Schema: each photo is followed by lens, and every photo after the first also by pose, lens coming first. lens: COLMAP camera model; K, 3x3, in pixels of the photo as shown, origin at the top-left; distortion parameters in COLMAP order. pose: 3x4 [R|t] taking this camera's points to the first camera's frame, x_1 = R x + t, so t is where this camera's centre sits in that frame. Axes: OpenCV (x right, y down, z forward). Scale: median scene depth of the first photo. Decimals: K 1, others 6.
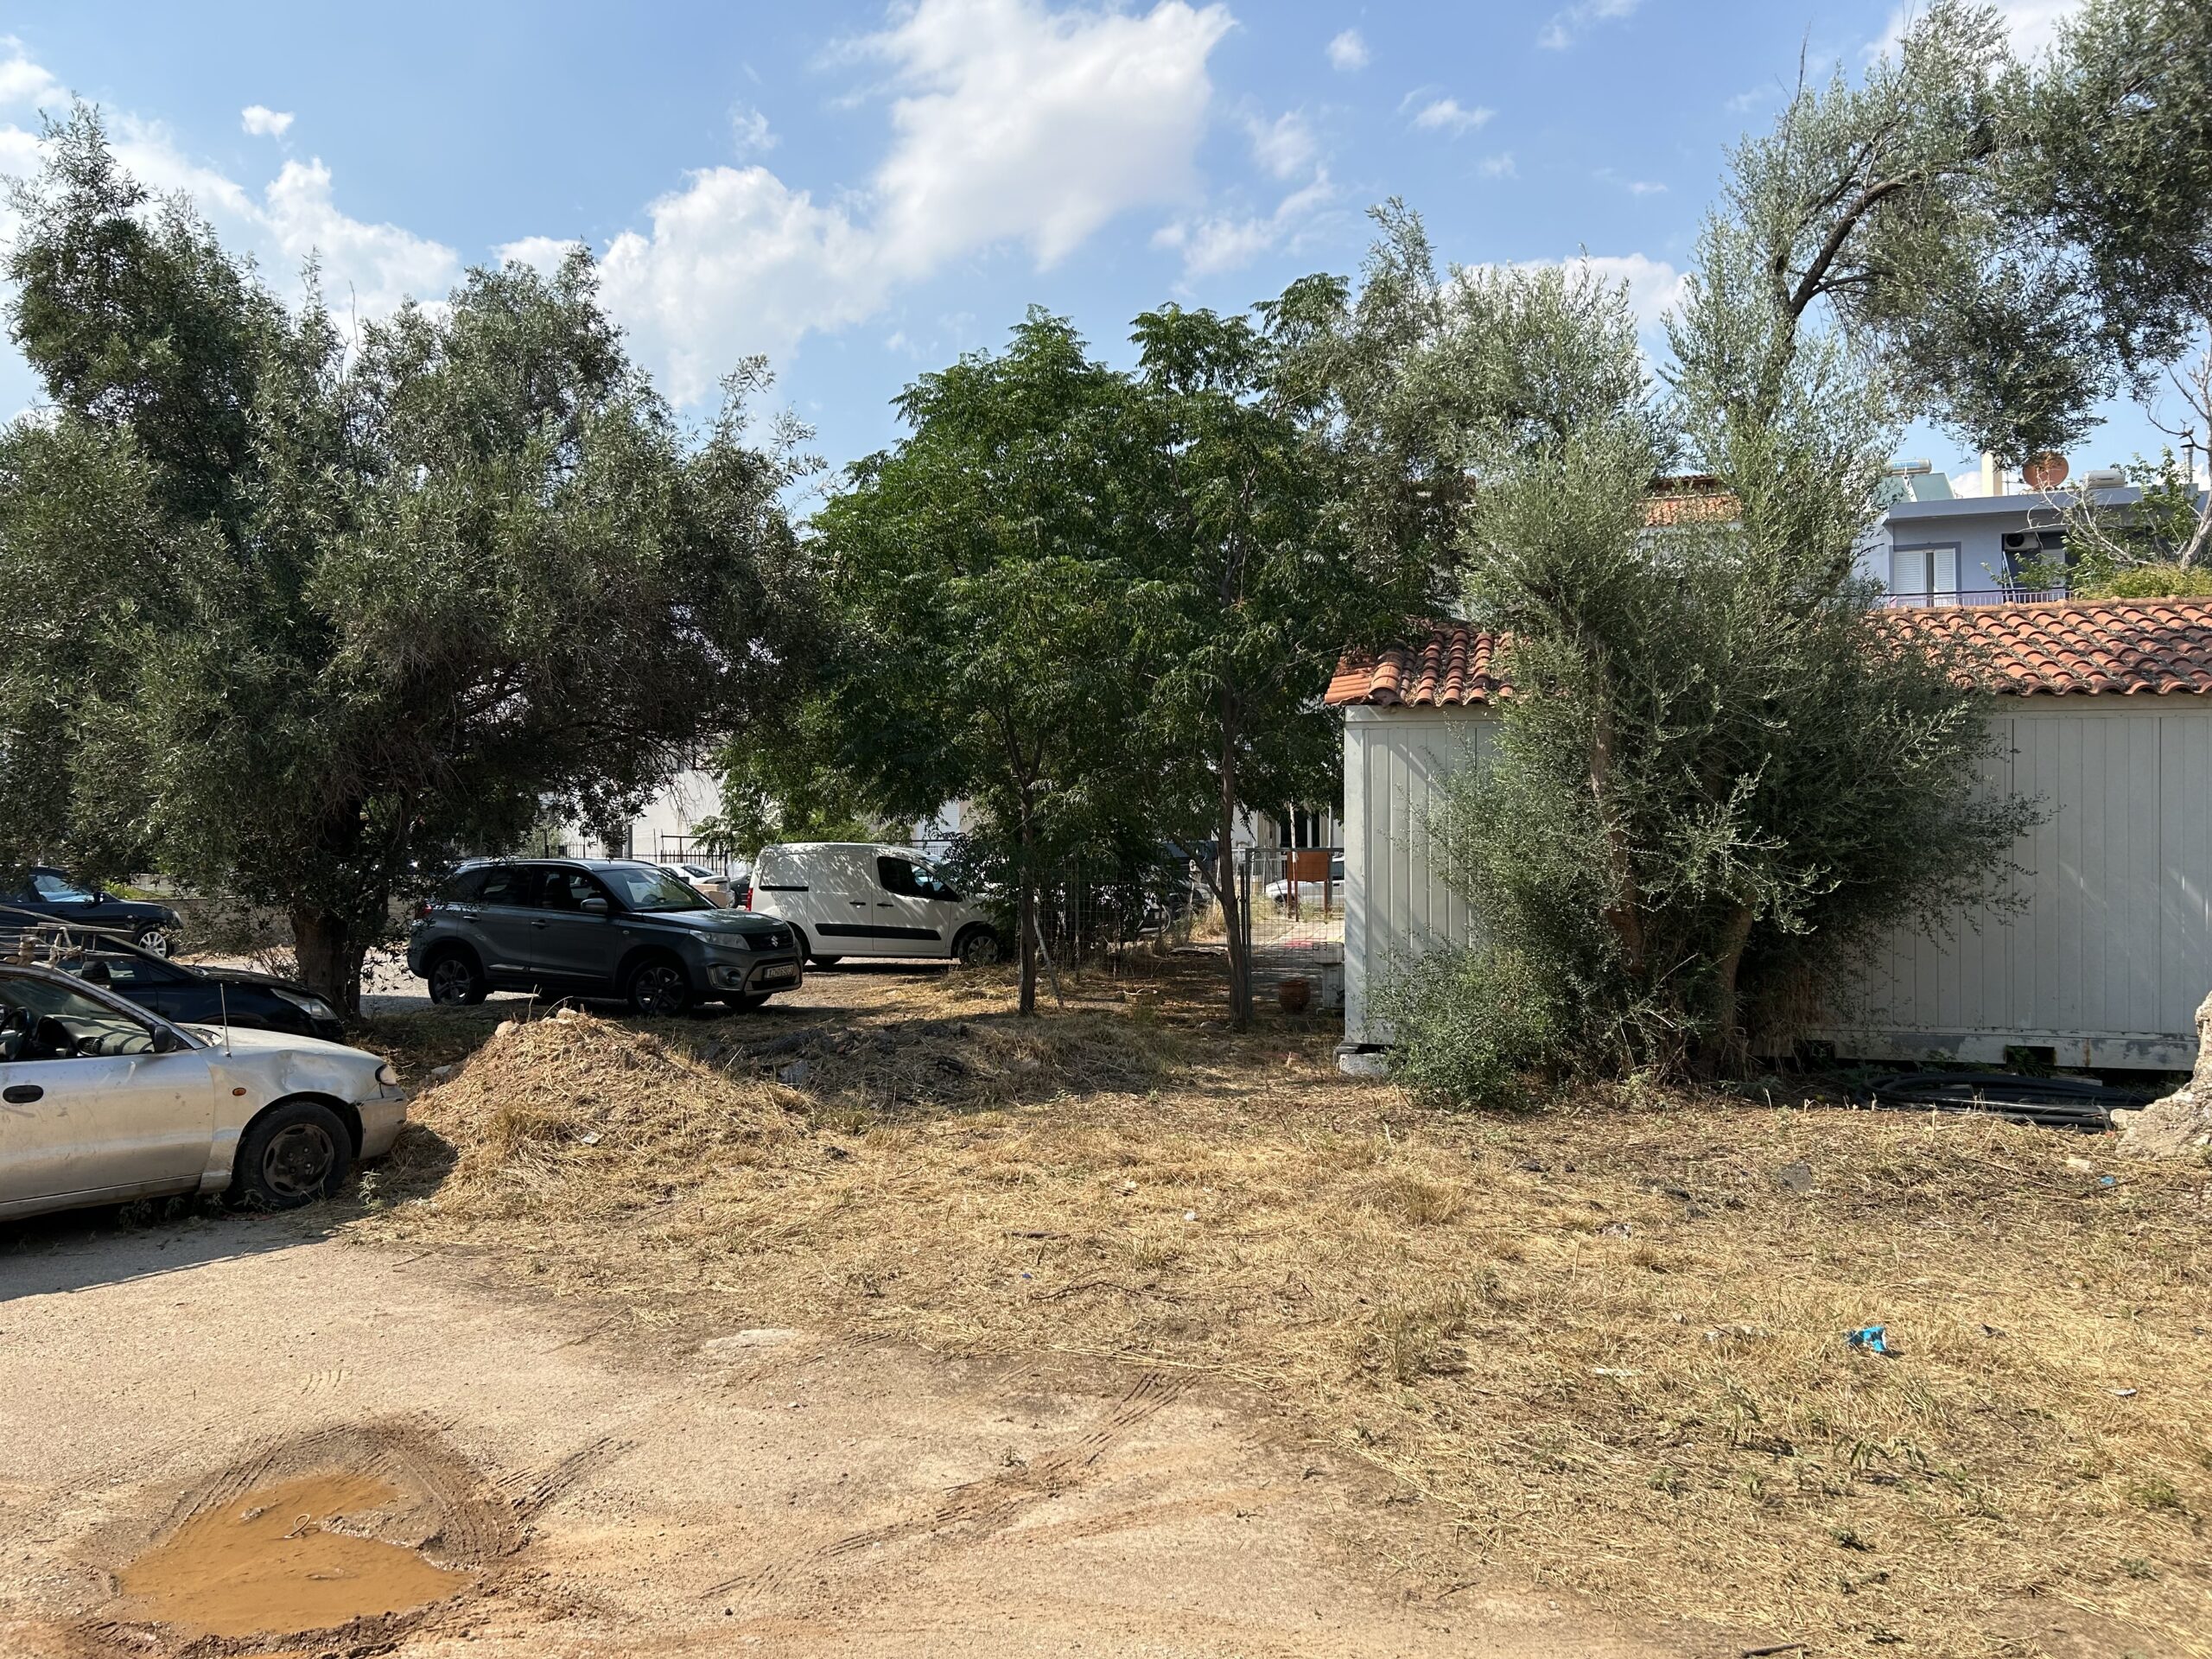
lens RADIAL K [[1696.8, 0, 1137.7], [0, 1696.8, 821.2], [0, 0, 1]] dist [0.004472, 0.008146]
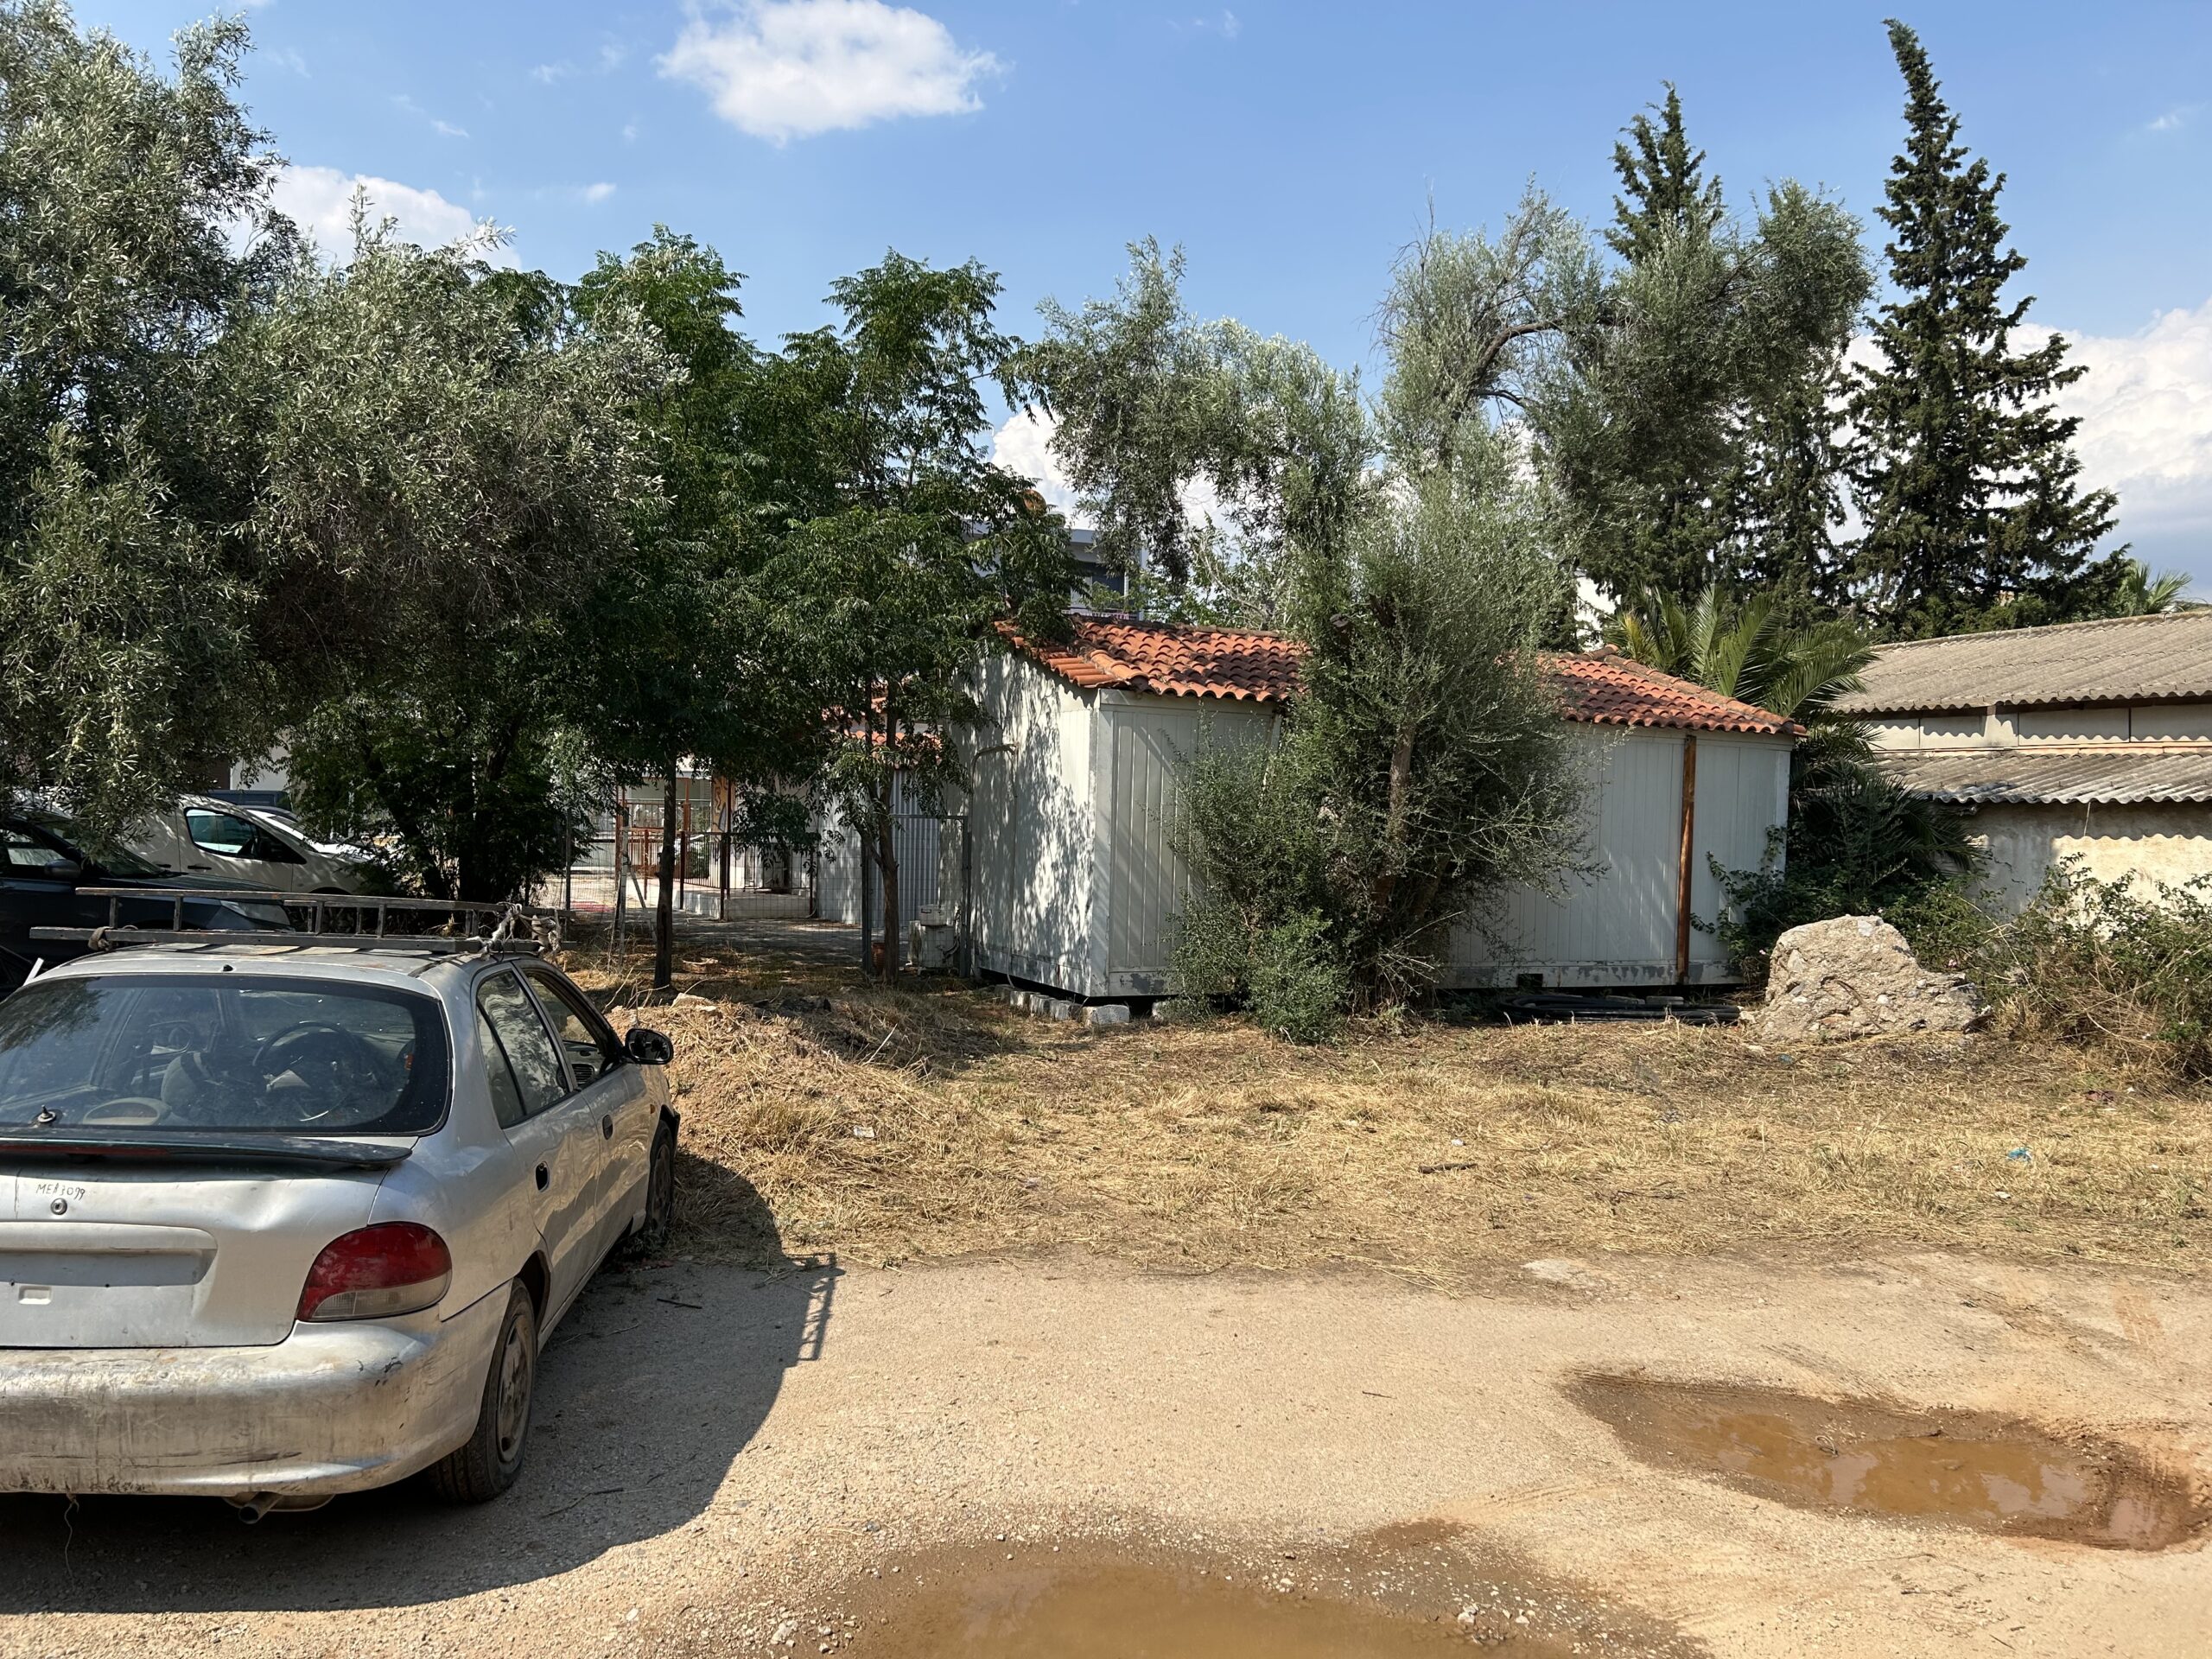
lens RADIAL K [[1635.7, 0, 1106.0], [0, 1635.7, 829.5], [0, 0, 1]] dist [0.068306, -0.071588]
pose [[0.765886, 0.015846, 0.642781, -0.670675], [-0.035341, 0.999222, 0.017477, 0.002144], [-0.642004, -0.036102, 0.765850, 0.206679]]
